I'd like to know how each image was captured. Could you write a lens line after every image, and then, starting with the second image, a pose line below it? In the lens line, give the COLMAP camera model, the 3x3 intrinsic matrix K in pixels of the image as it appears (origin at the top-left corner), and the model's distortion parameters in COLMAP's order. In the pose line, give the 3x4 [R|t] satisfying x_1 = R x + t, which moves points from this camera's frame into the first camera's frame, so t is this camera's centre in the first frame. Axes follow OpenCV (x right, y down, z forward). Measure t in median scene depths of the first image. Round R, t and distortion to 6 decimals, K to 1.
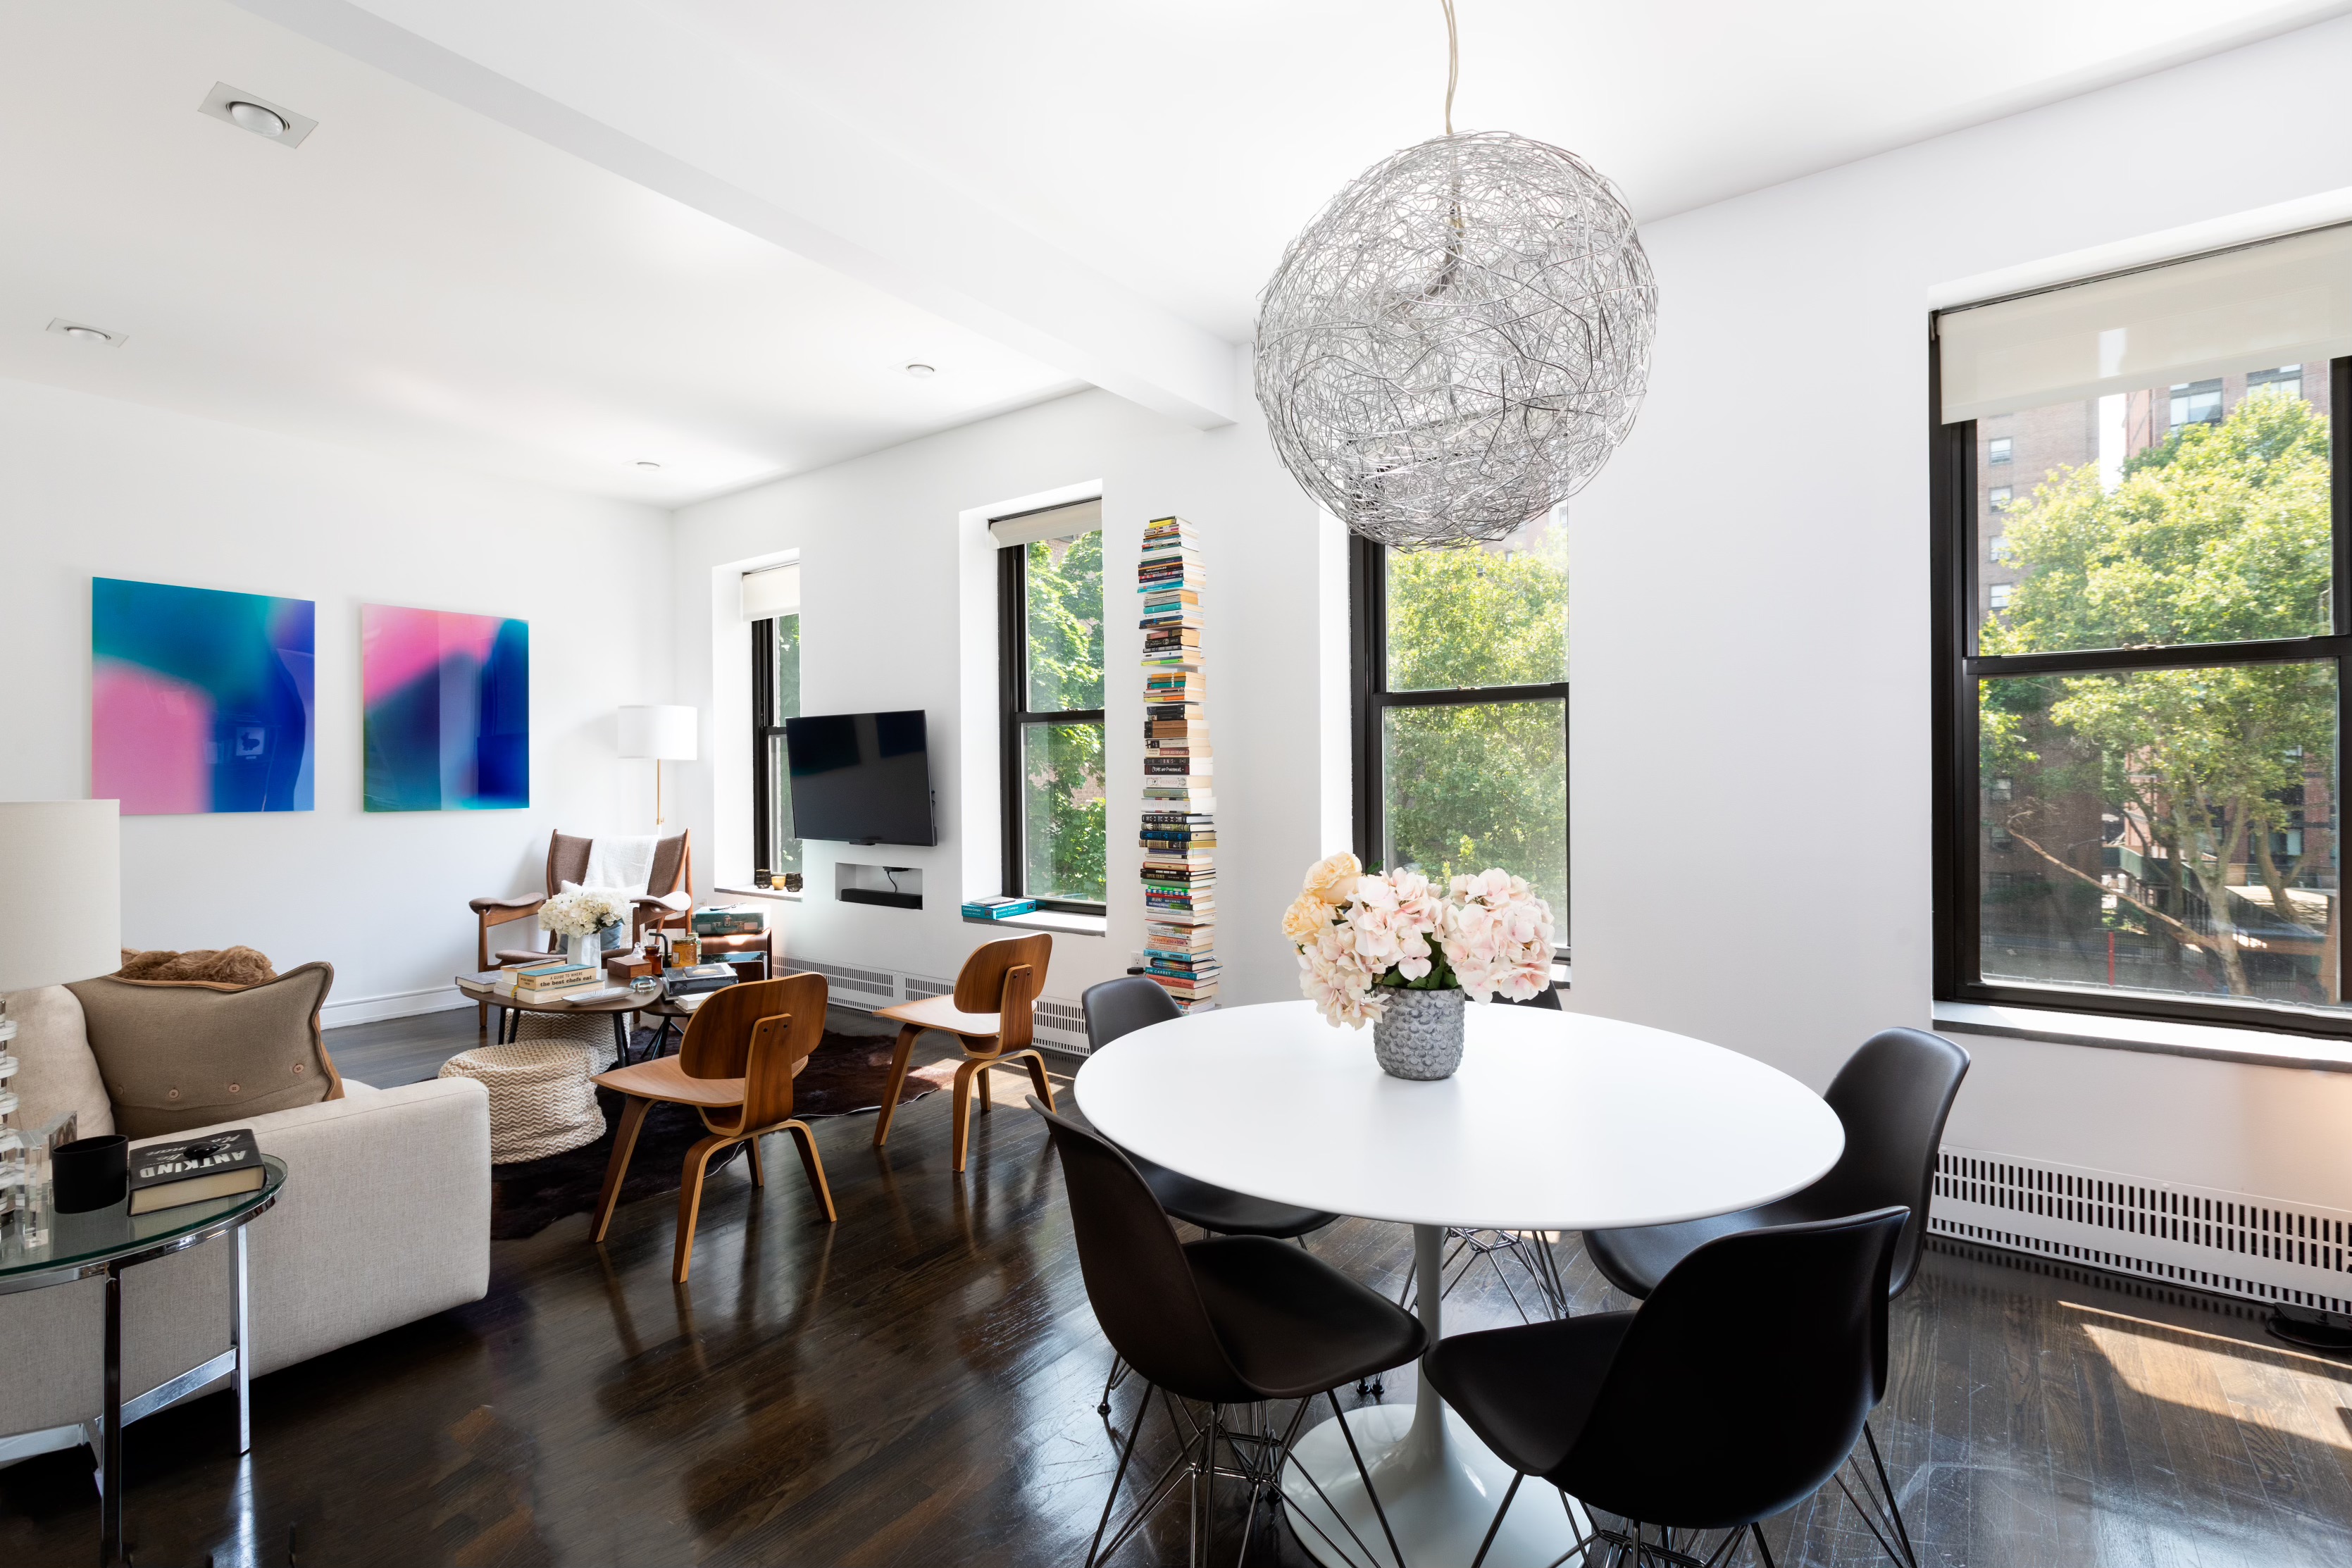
lens RADIAL K [[1076.6, 0, 1174.7], [0, 1076.6, 780.1], [0, 0, 1]] dist [0.004737, -0.001055]
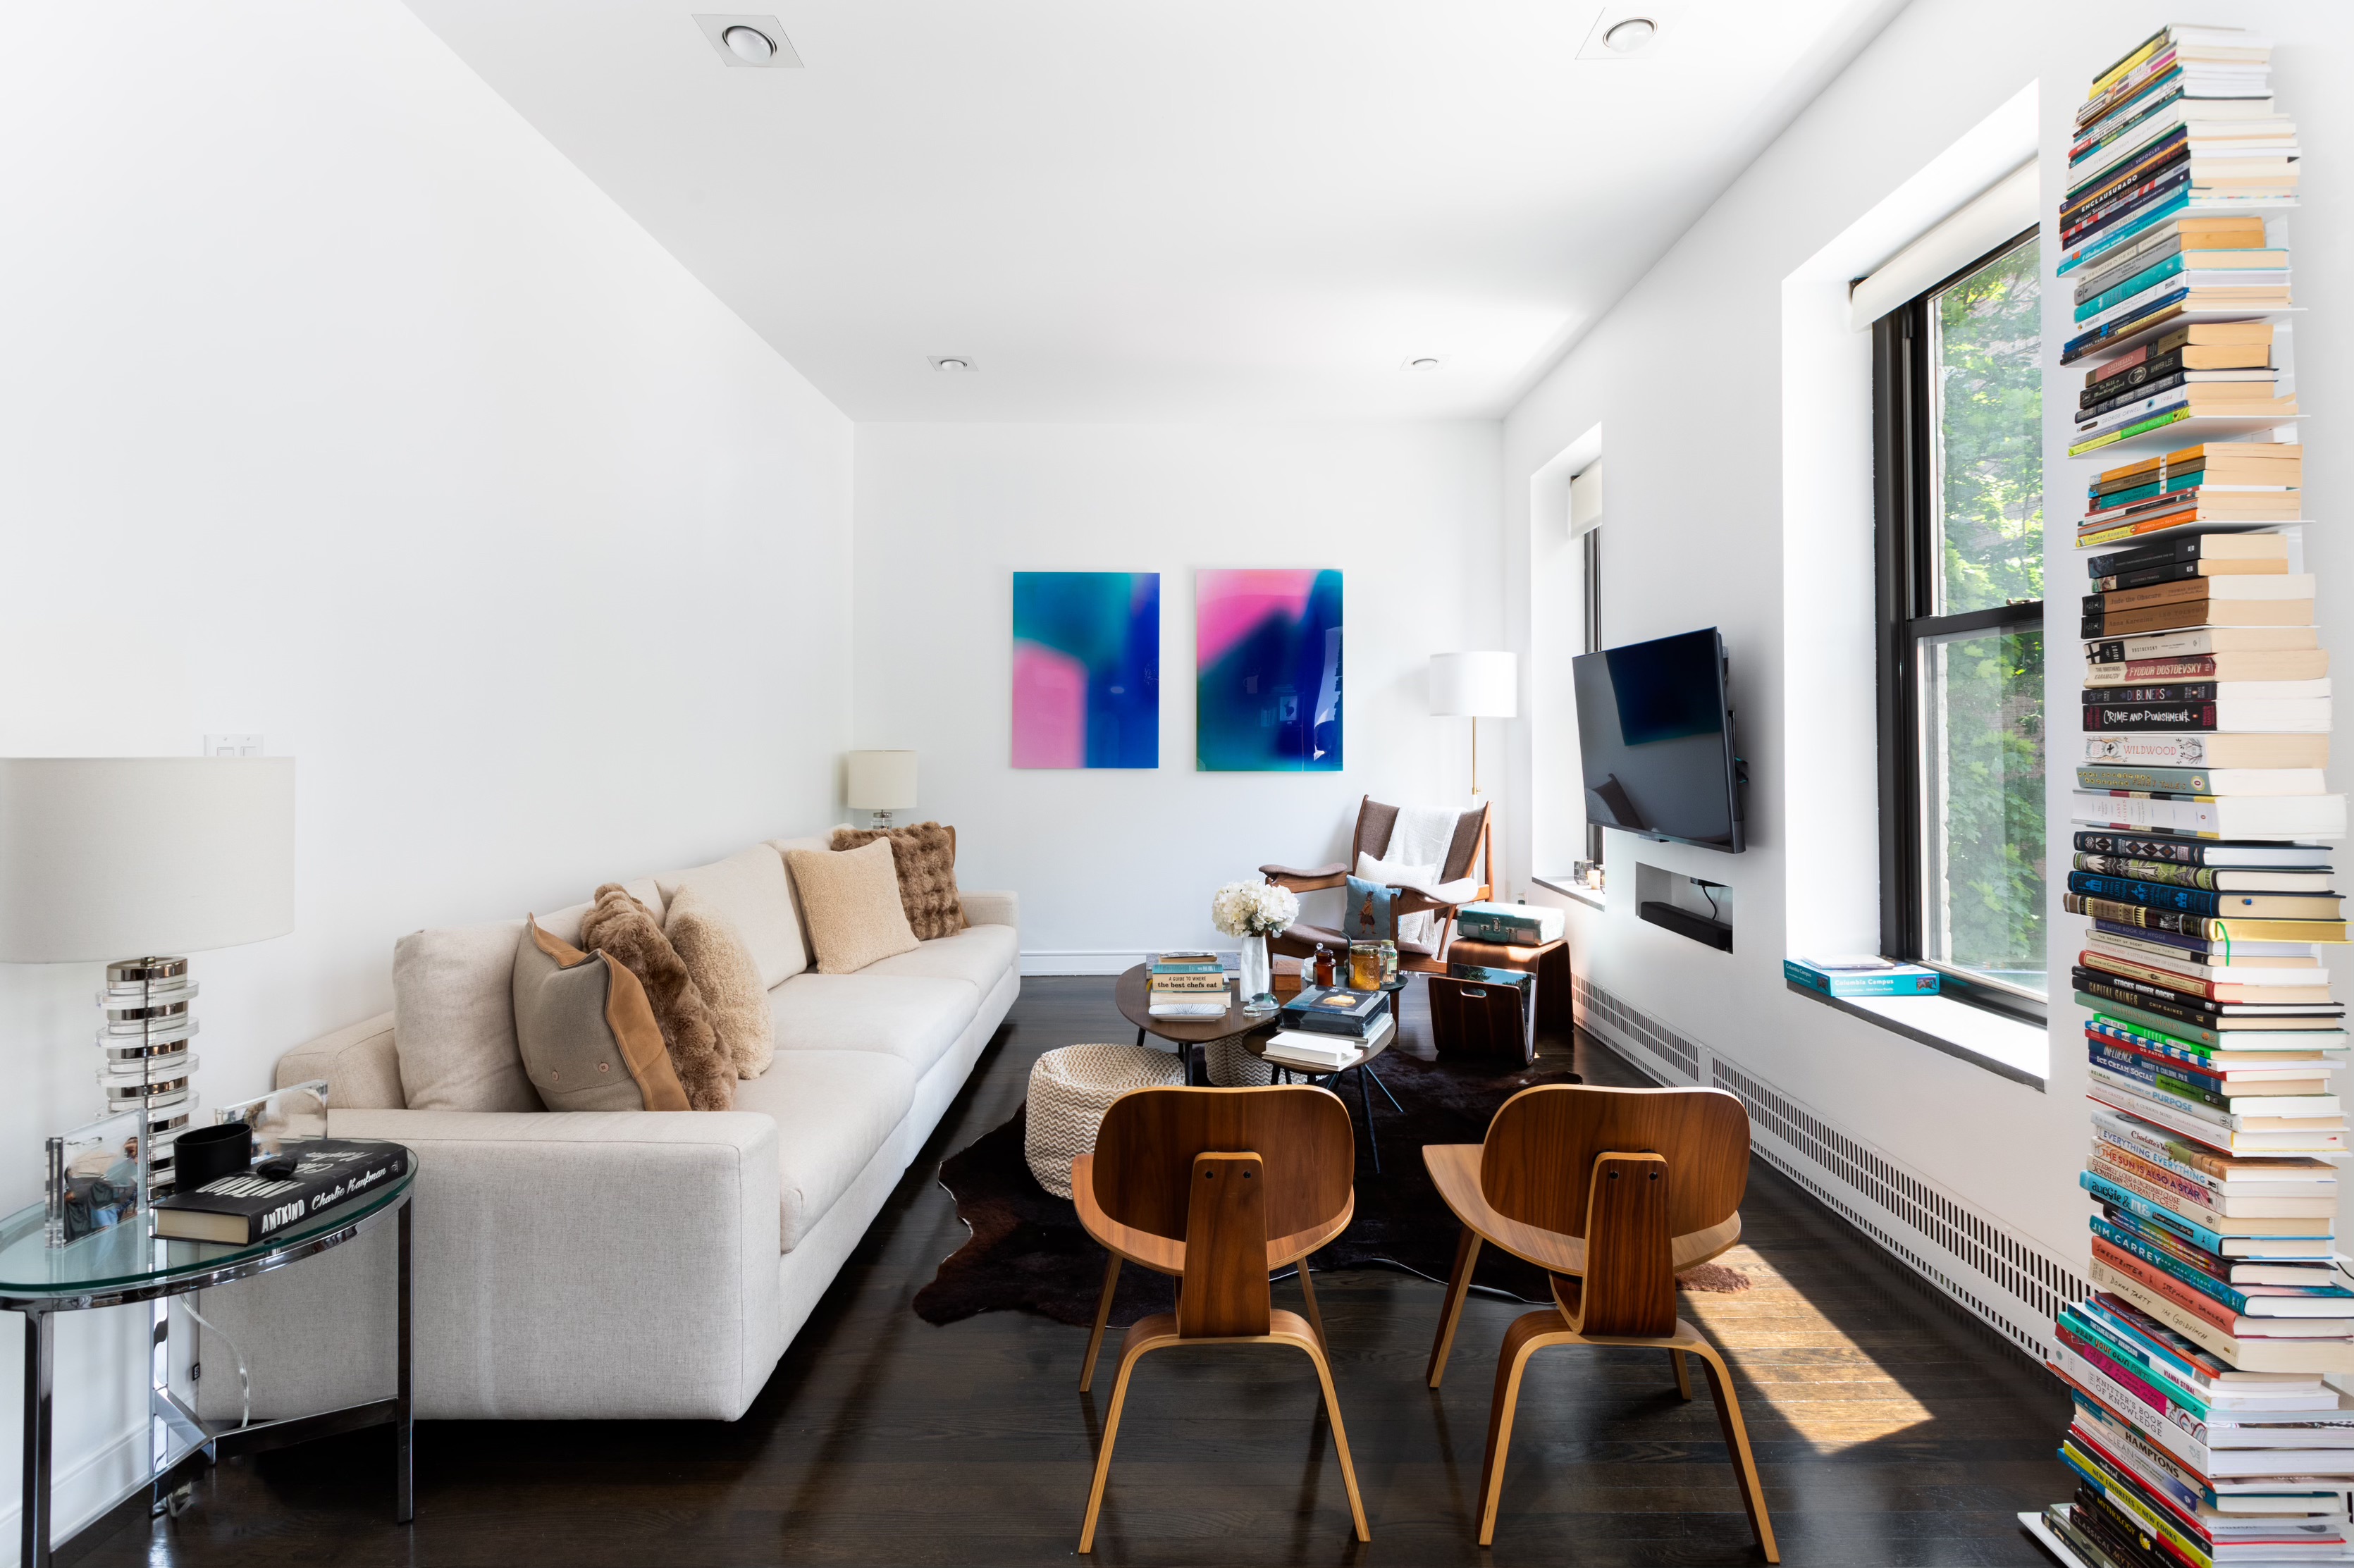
lens RADIAL K [[1077.4, 0, 1179.8], [0, 1077.4, 738.2], [0, 0, 1]] dist [0.004737, -0.001055]
pose [[0.585659, 0.000667, -0.810557, 0.100303], [-0.003105, 0.999994, -0.001420, -0.000666], [0.810551, 0.003348, 0.585658, 0.499910]]
